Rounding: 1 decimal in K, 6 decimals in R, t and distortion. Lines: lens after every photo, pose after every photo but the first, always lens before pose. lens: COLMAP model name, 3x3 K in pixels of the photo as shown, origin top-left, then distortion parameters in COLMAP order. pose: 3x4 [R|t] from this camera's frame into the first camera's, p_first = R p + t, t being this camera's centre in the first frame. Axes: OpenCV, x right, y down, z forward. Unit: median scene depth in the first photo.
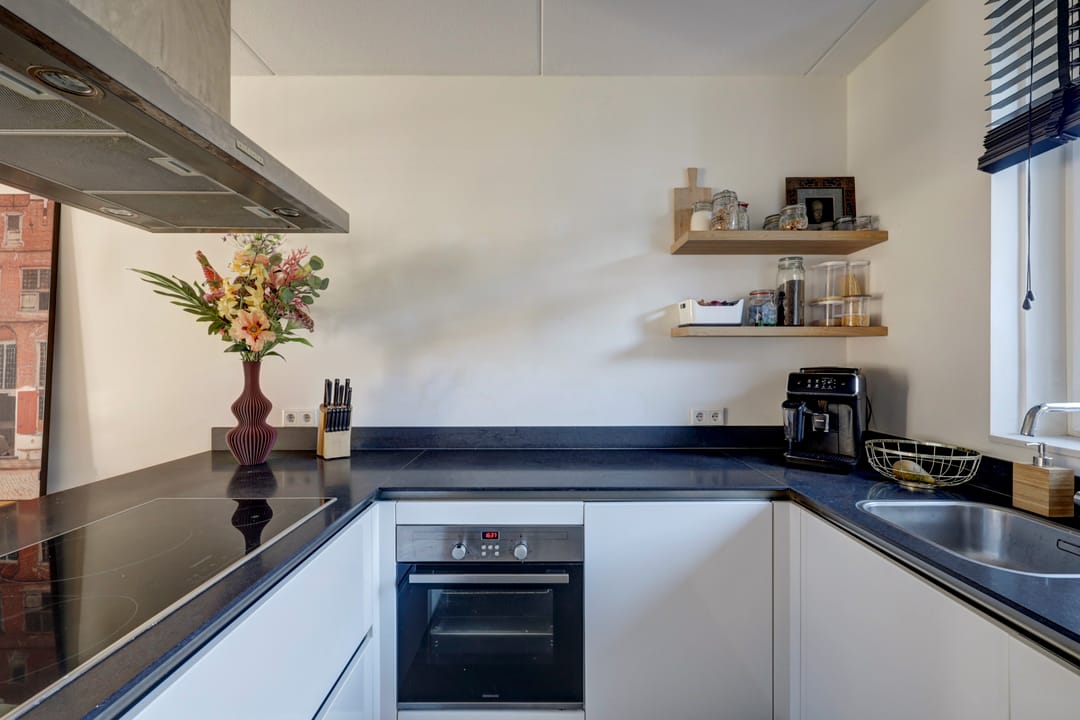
lens RADIAL K [[438.4, 0, 540.0], [0, 438.4, 360.0], [0, 0, 1]] dist [-0.000424, -0.000165]
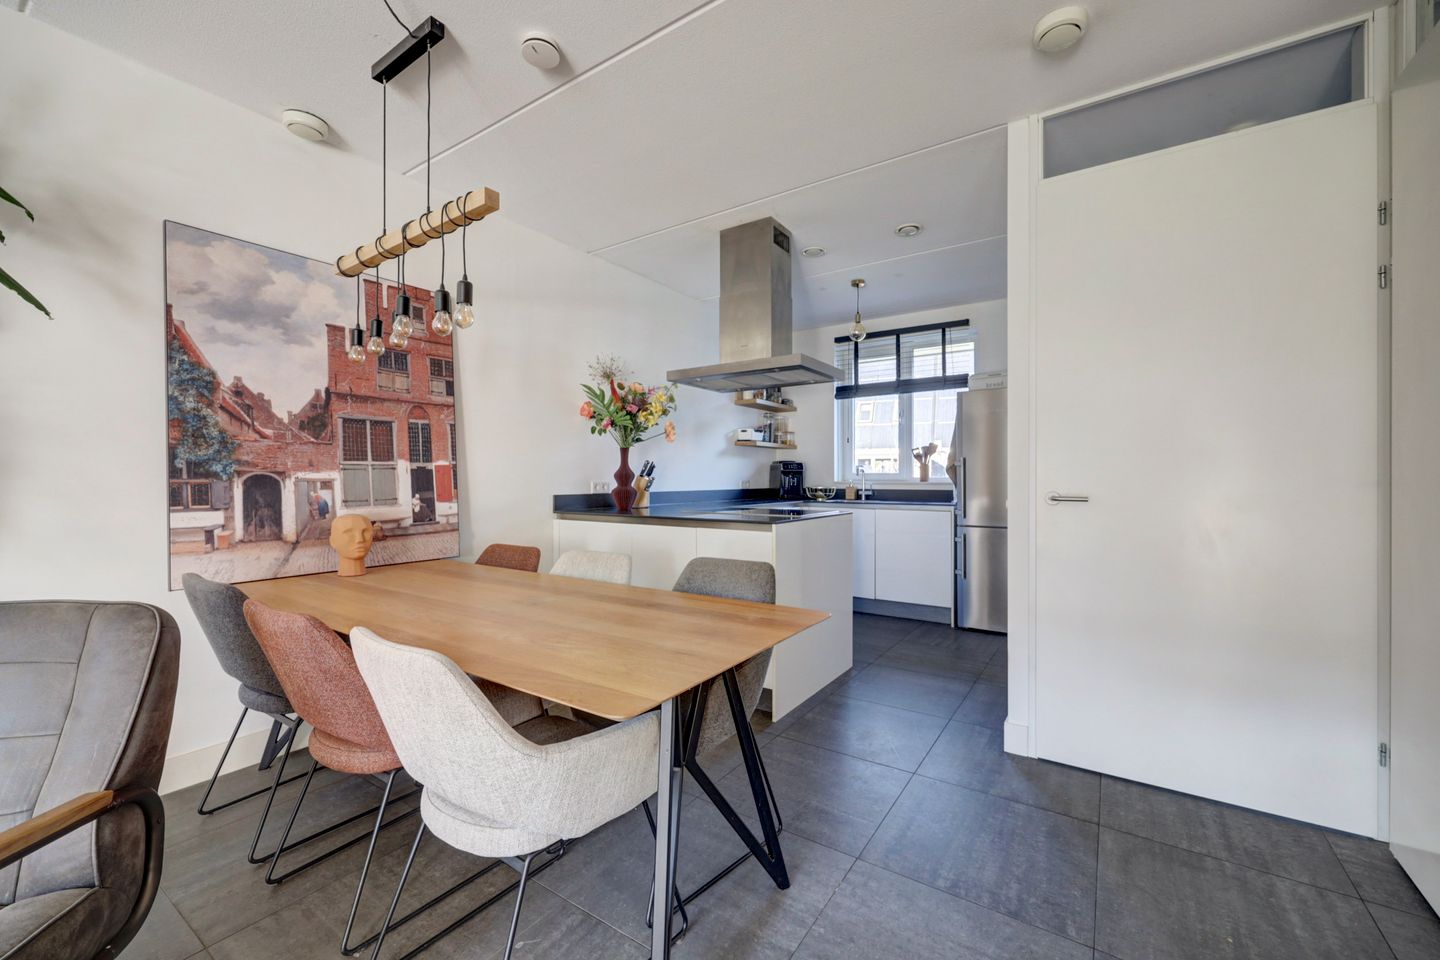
lens RADIAL K [[584.6, 0, 720.0], [0, 584.6, 480.0], [0, 0, 1]] dist [-0.000424, -0.000165]
pose [[0.560150, -0.000624, 0.828391, -2.118205], [-0.000034, 1.000000, 0.000777, 0.113740], [-0.828391, -0.000463, 0.560150, -0.490848]]
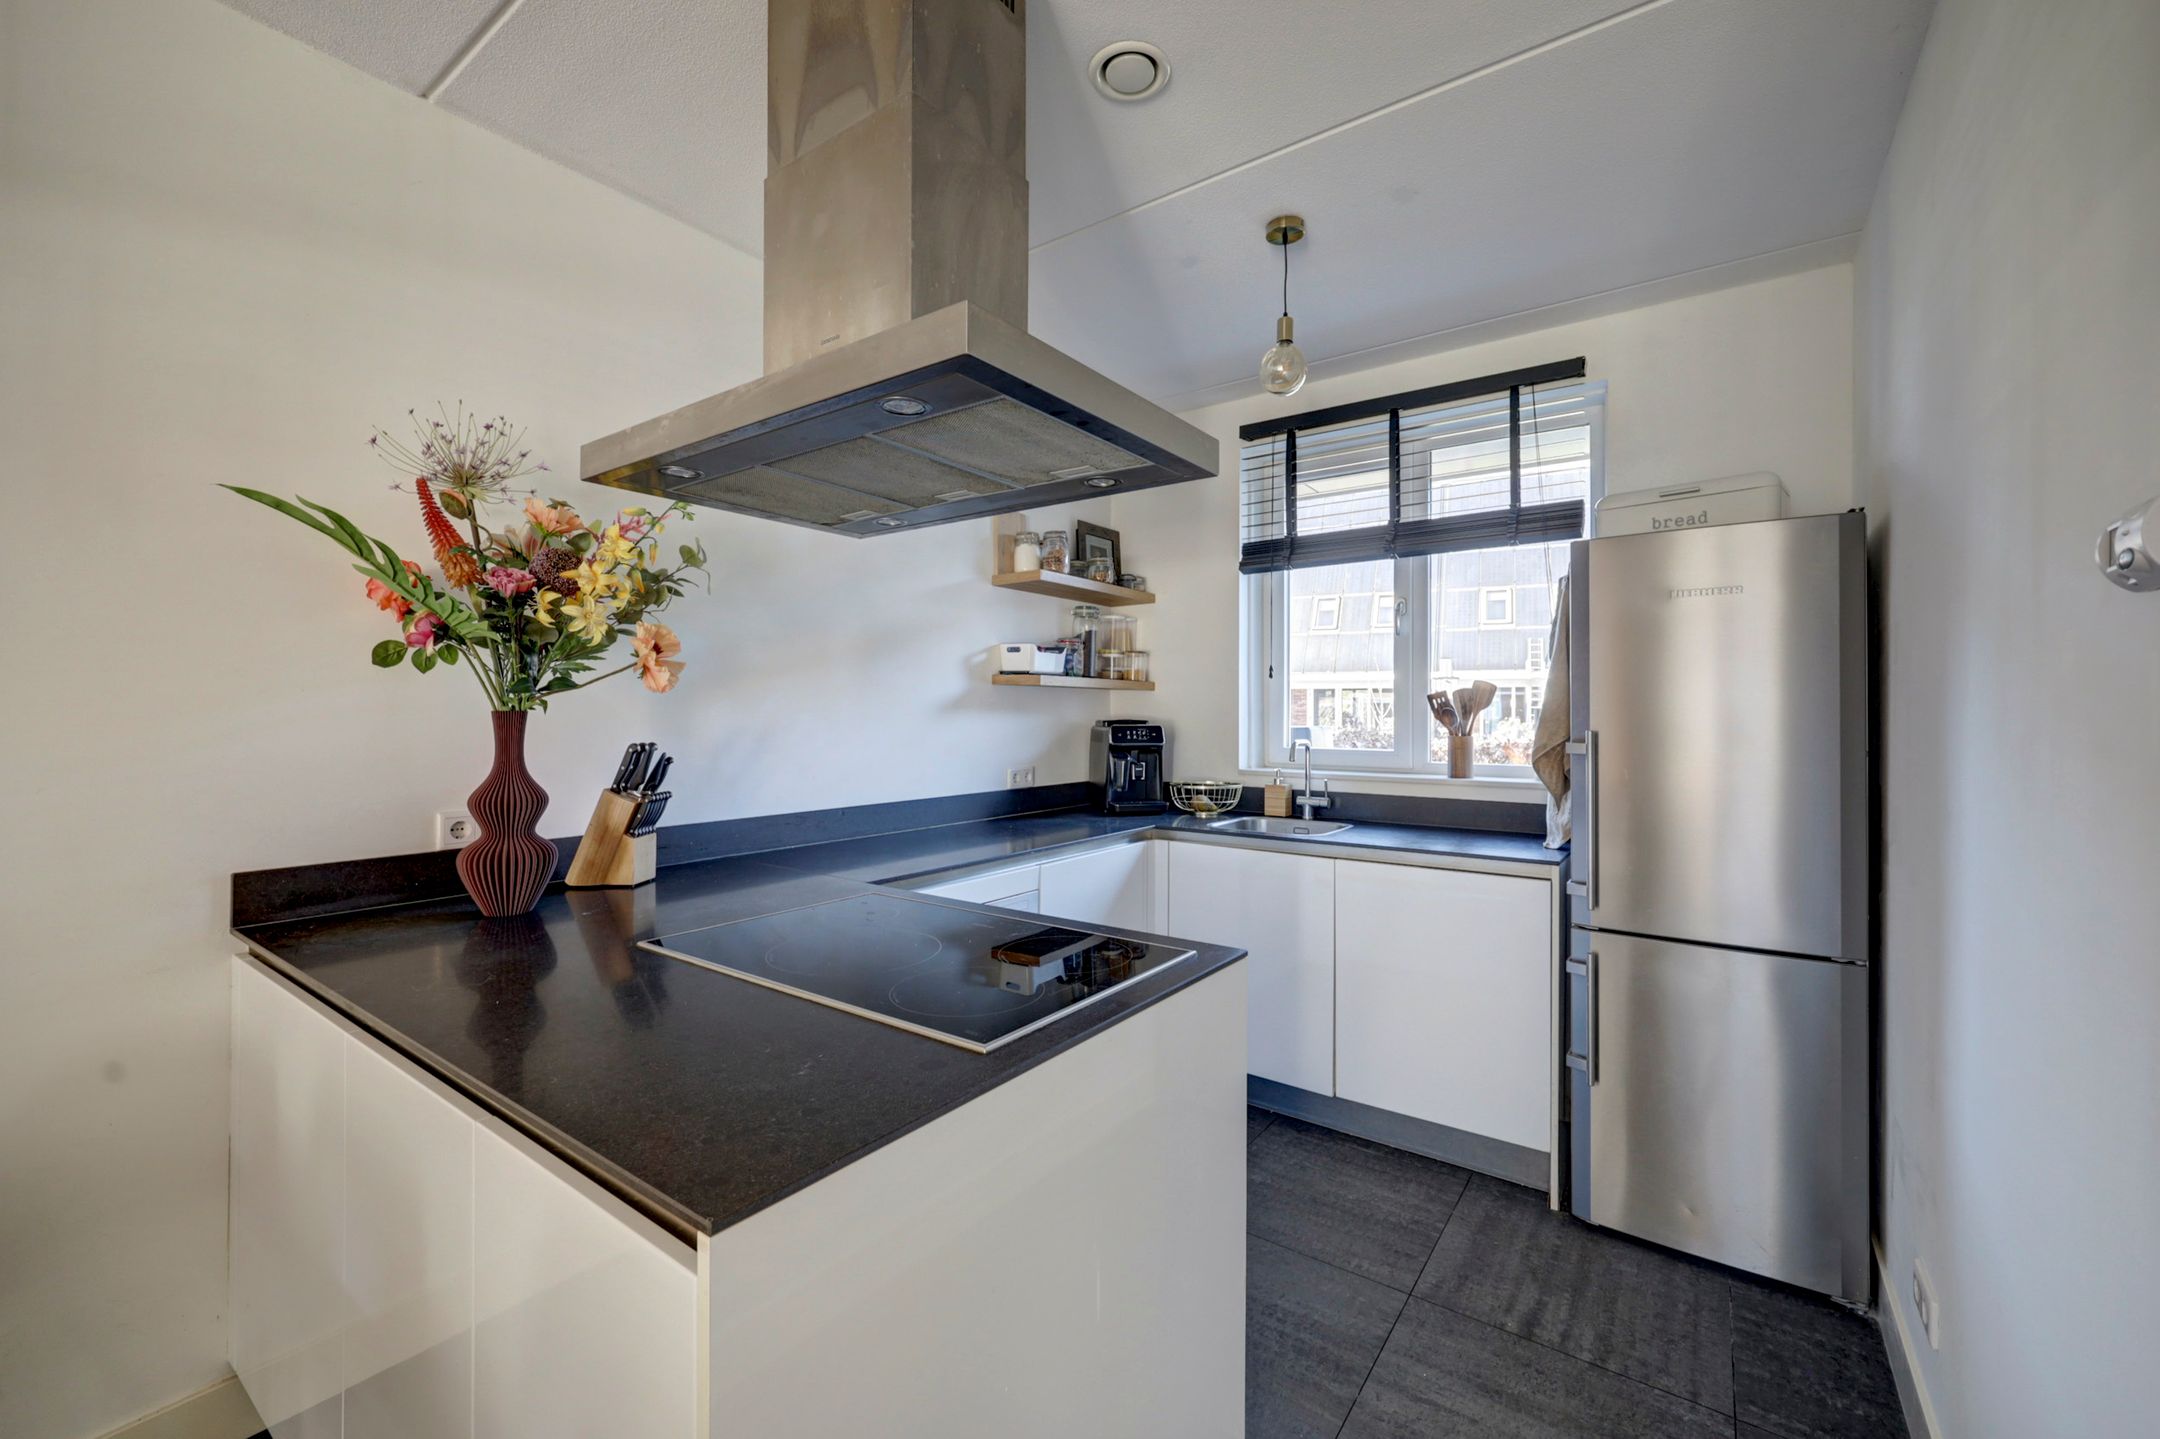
lens RADIAL K [[868.0, 0, 1087.6], [0, 868.0, 710.1], [0, 0, 1]] dist [0.000184, 0.000182]
pose [[0.582917, 0.004625, 0.812519, -0.999014], [-0.003597, 0.999989, -0.003111, 0.001190], [-0.812524, -0.001109, 0.582927, -0.116093]]
